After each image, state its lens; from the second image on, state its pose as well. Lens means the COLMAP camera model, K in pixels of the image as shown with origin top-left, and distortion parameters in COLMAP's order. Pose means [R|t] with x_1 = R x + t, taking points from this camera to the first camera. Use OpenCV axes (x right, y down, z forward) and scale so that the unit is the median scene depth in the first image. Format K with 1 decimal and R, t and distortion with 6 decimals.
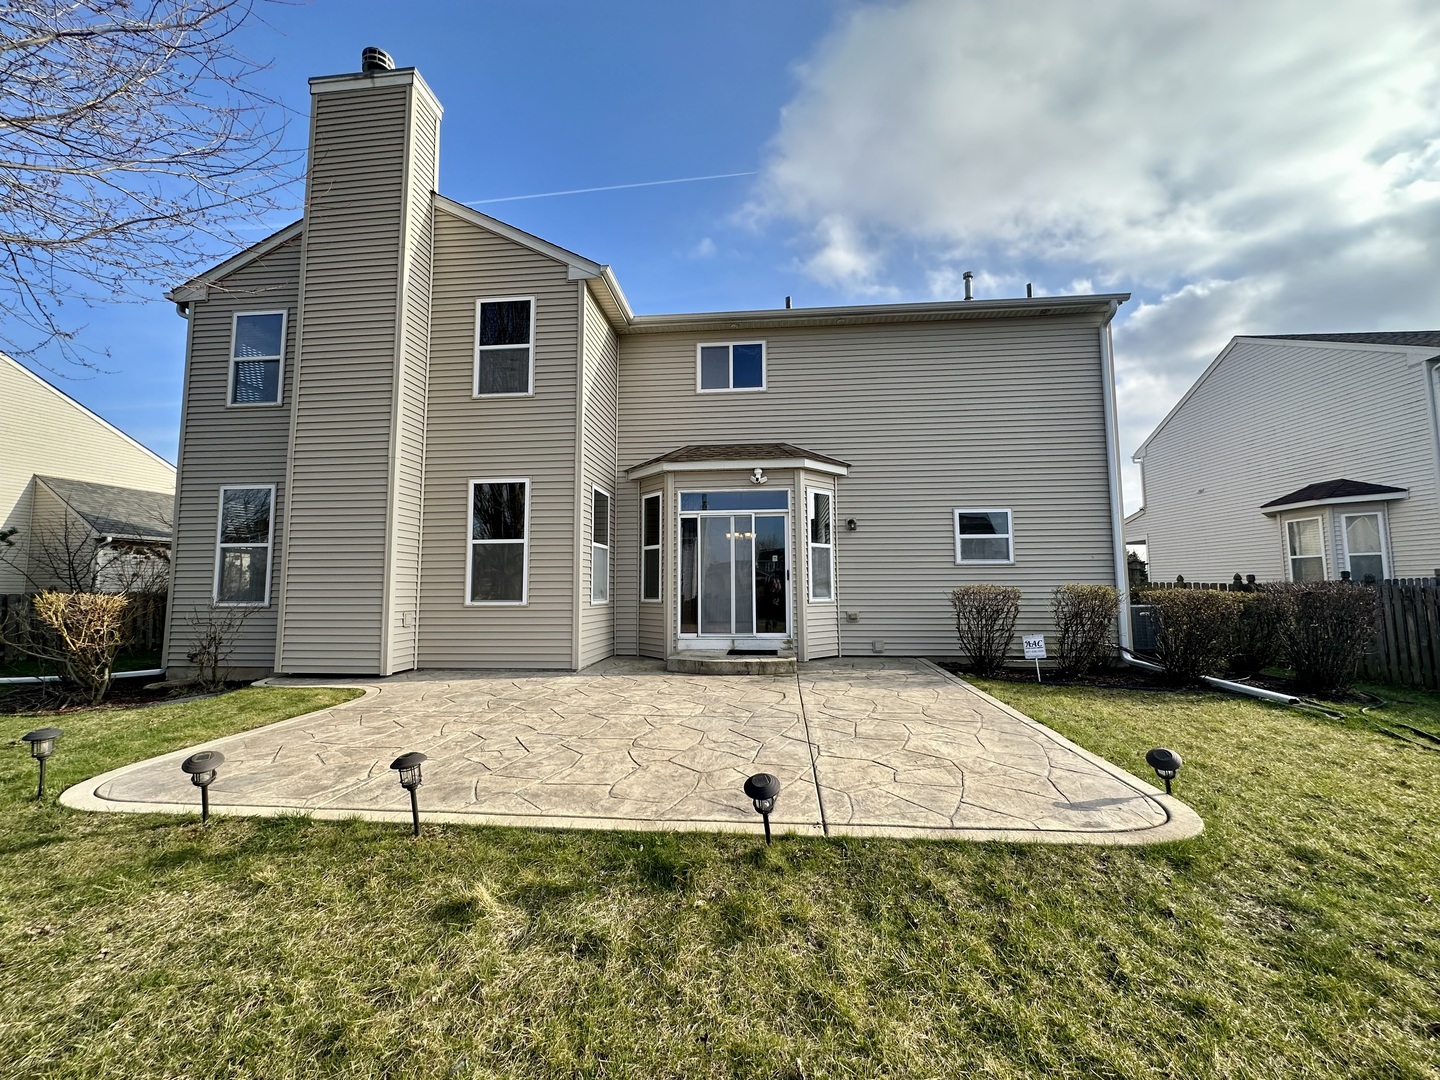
lens RADIAL K [[572.5, 0, 720.0], [0, 572.5, 540.0], [0, 0, 1]] dist [-0.001623, -0.000086]
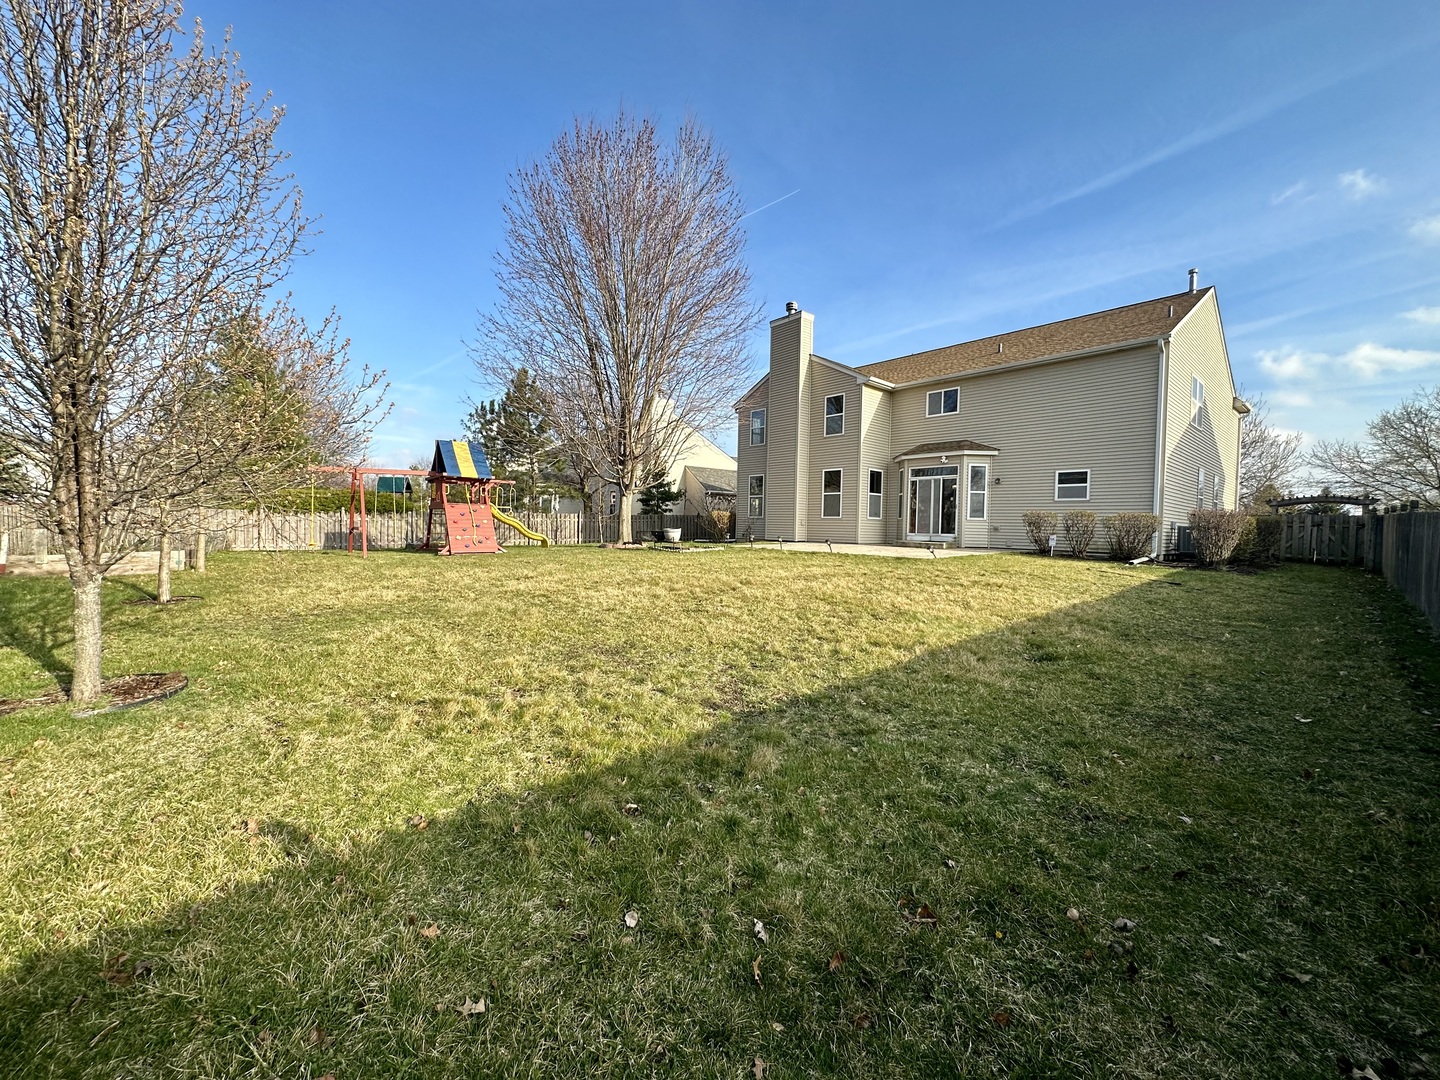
lens RADIAL K [[572.5, 0, 720.0], [0, 572.5, 540.0], [0, 0, 1]] dist [-0.001623, -0.000086]
pose [[0.726492, 0.038415, -0.686100, 0.910134], [0.032377, 0.995414, 0.090017, -0.033296], [0.686411, -0.087611, 0.721917, -1.091152]]
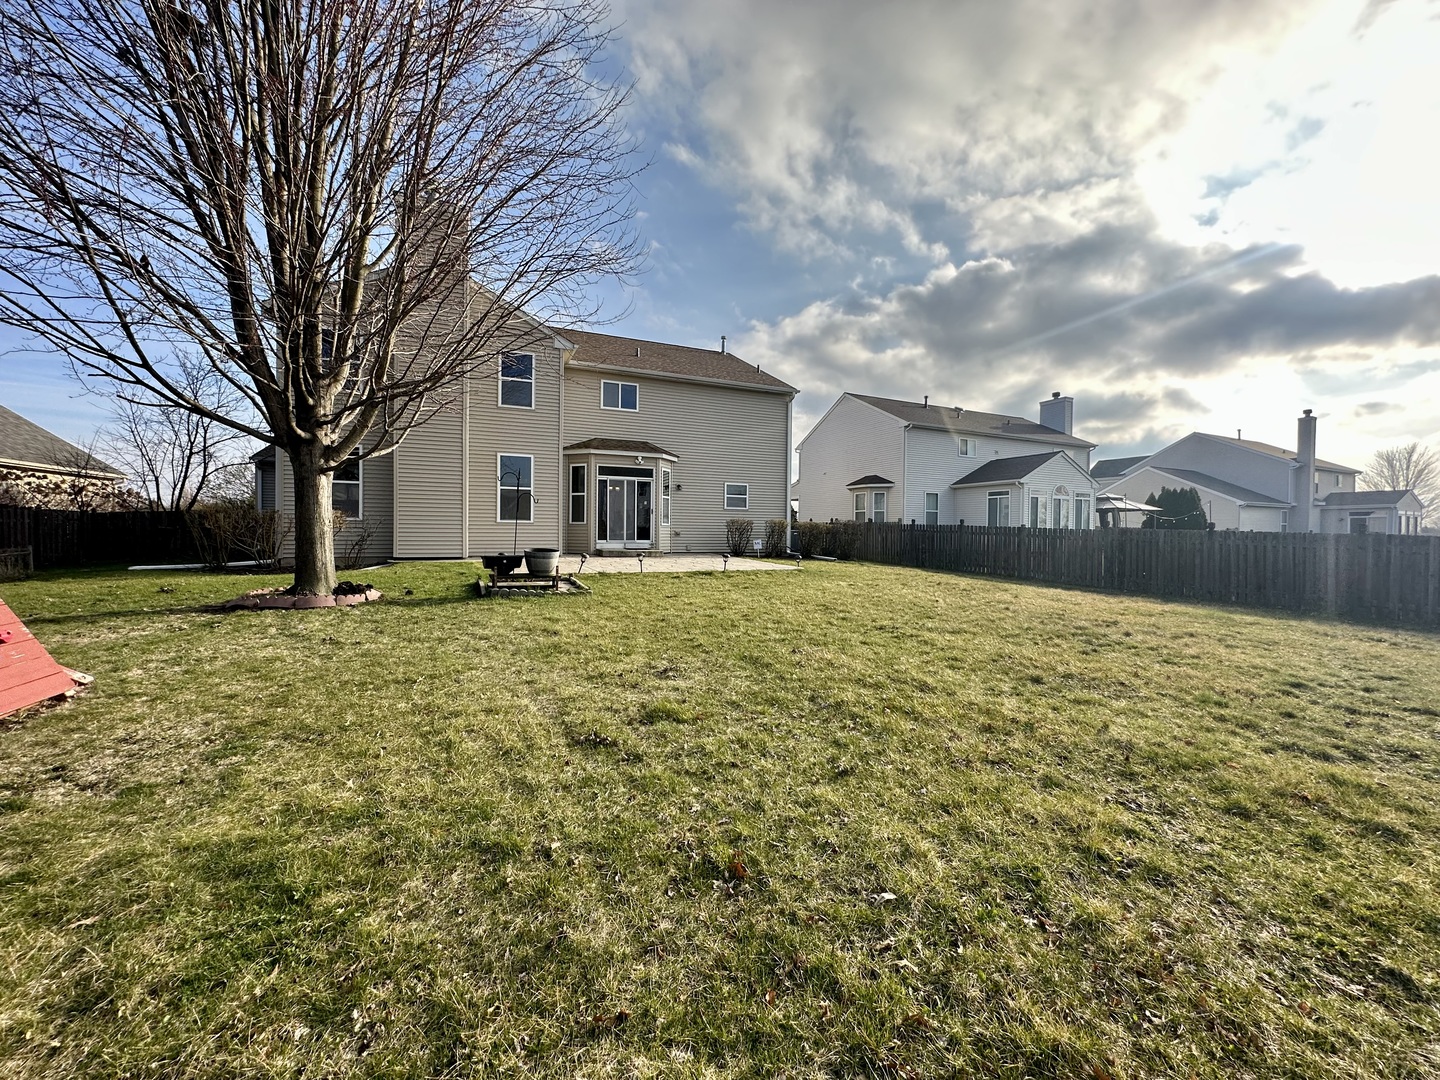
lens RADIAL K [[572.5, 0, 720.0], [0, 572.5, 540.0], [0, 0, 1]] dist [-0.001623, -0.000086]
pose [[0.874346, 0.006839, 0.485254, -0.628853], [-0.055561, 0.994737, 0.086092, -0.024172], [-0.482111, -0.102235, 0.870125, -0.843242]]
